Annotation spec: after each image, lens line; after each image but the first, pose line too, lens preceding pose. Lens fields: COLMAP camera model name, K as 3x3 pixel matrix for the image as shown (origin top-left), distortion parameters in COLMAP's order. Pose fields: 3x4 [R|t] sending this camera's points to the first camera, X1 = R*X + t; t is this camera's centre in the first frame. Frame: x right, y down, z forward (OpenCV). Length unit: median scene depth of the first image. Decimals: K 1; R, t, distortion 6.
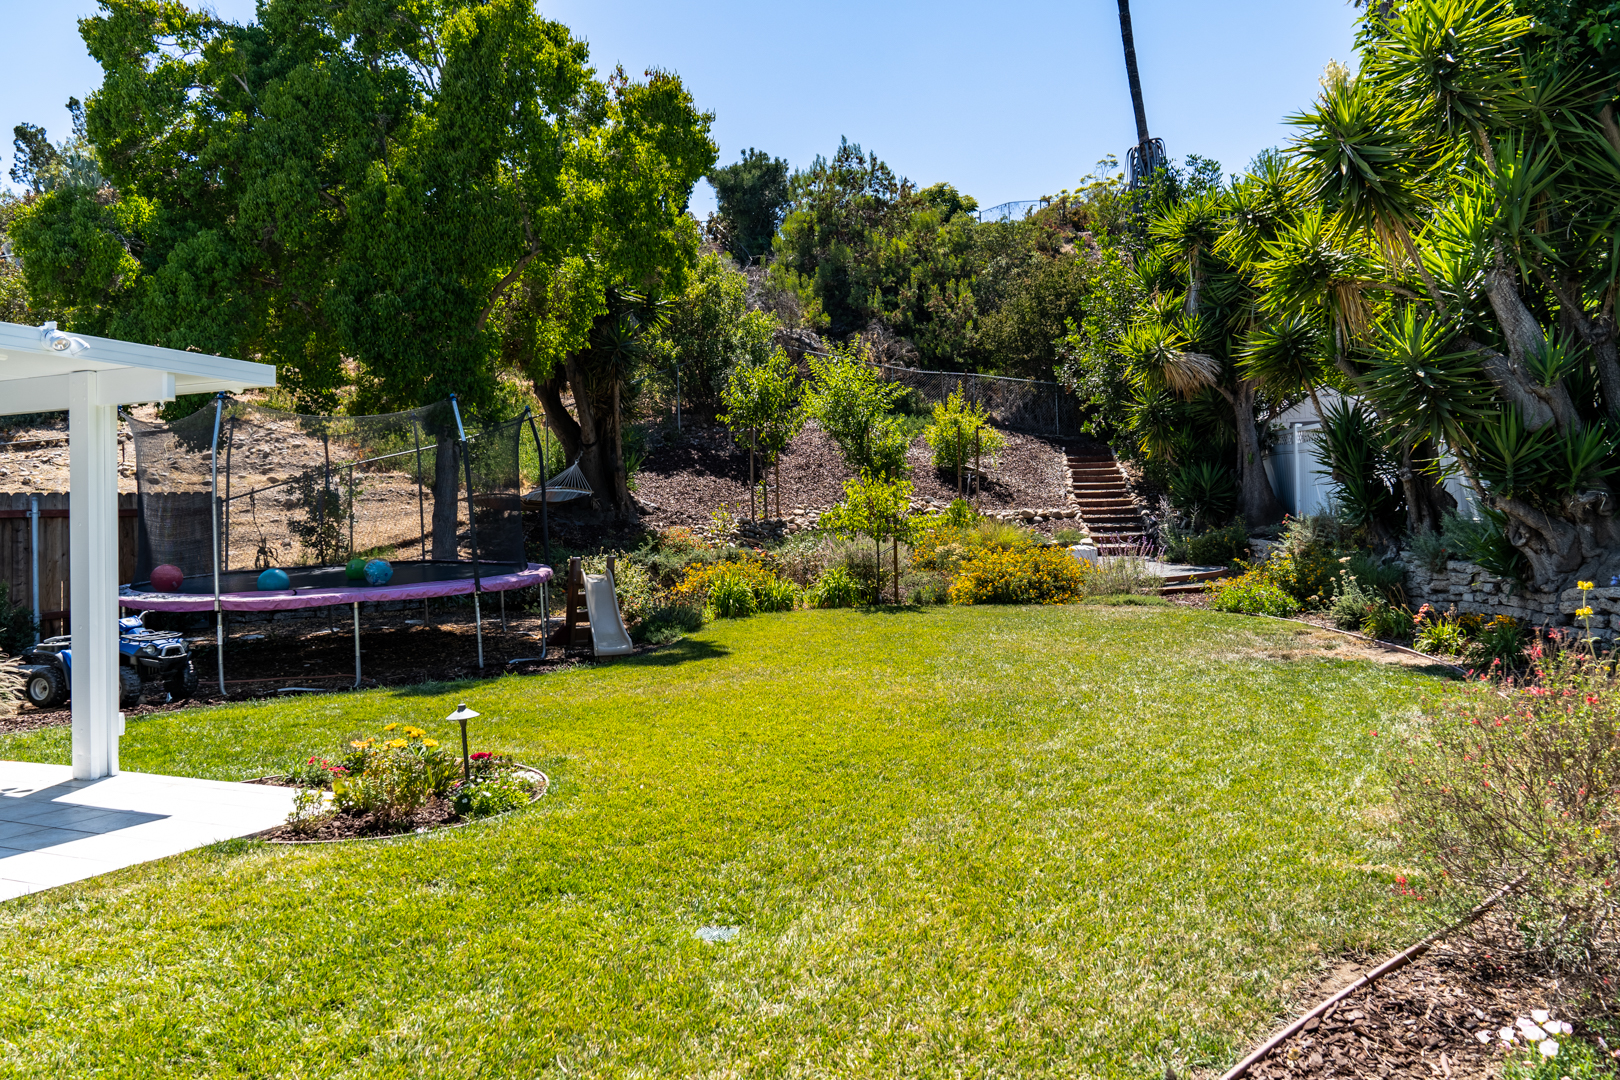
lens RADIAL K [[1106.4, 0, 810.5], [0, 1106.4, 587.7], [0, 0, 1]] dist [-0.001241, -0.000305]
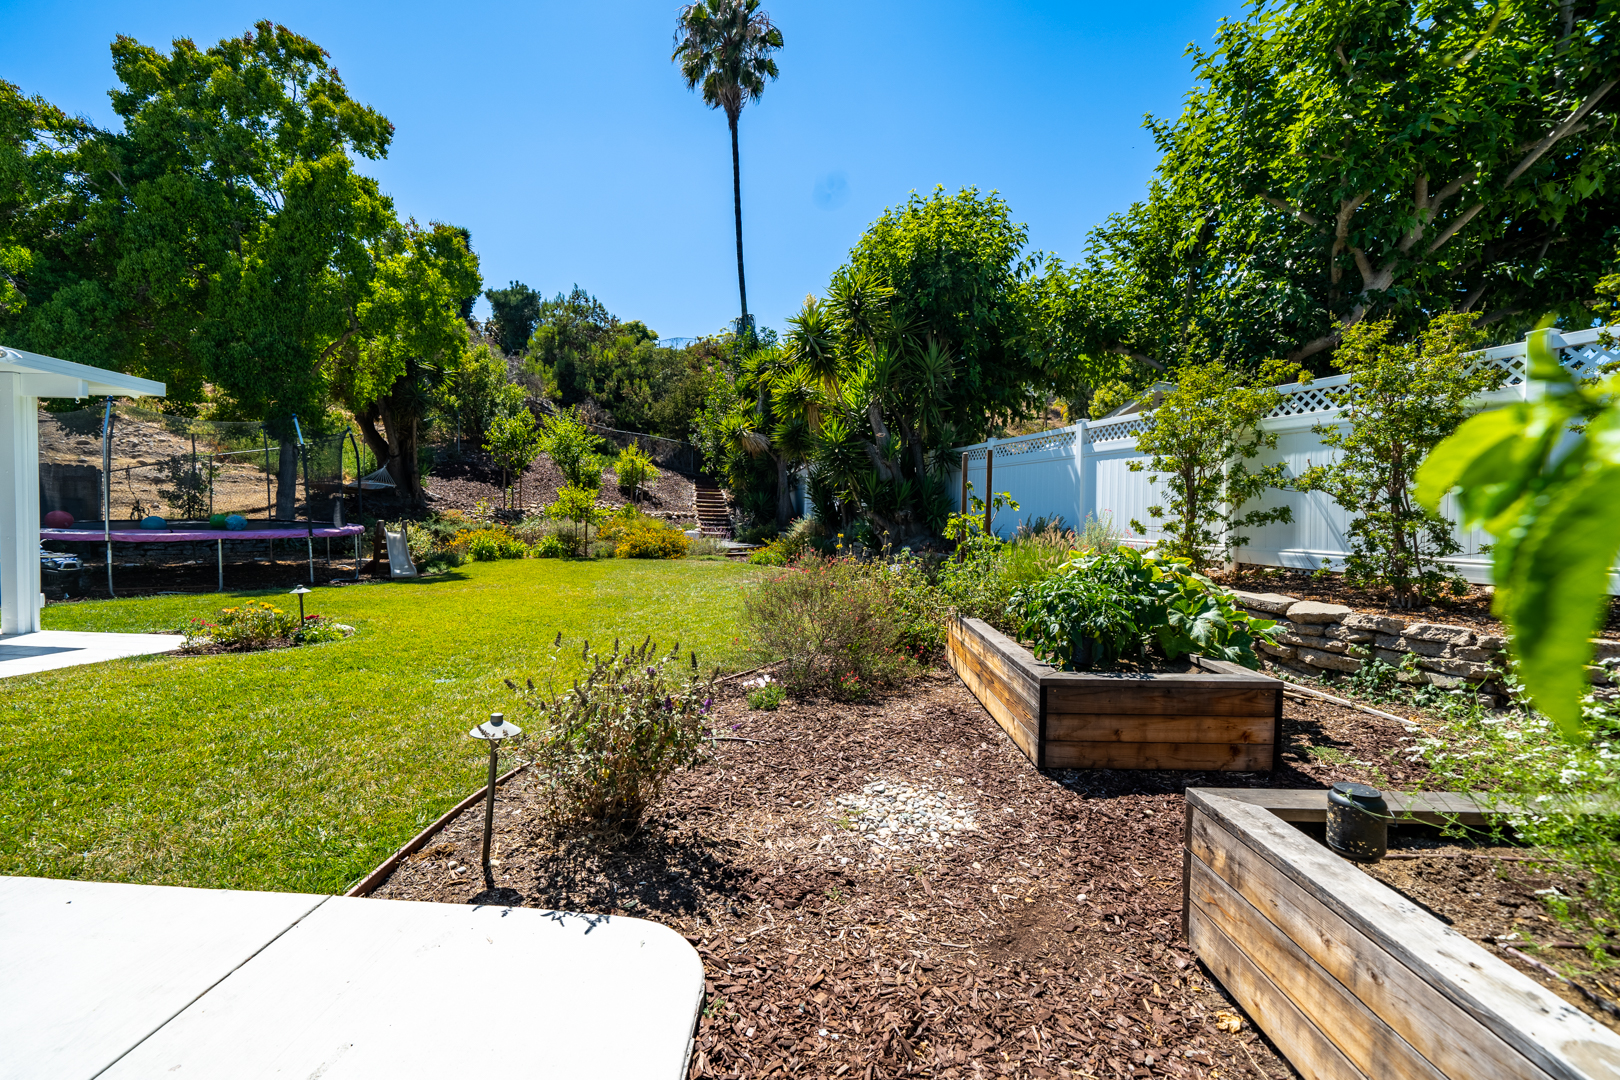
lens RADIAL K [[690.5, 0, 808.6], [0, 690.5, 593.0], [0, 0, 1]] dist [0.001375, 0.001147]
pose [[0.945218, 0.018268, 0.325929, 0.045007], [-0.026814, 0.999404, 0.021746, 0.031236], [-0.325337, -0.029294, 0.945144, -0.146078]]
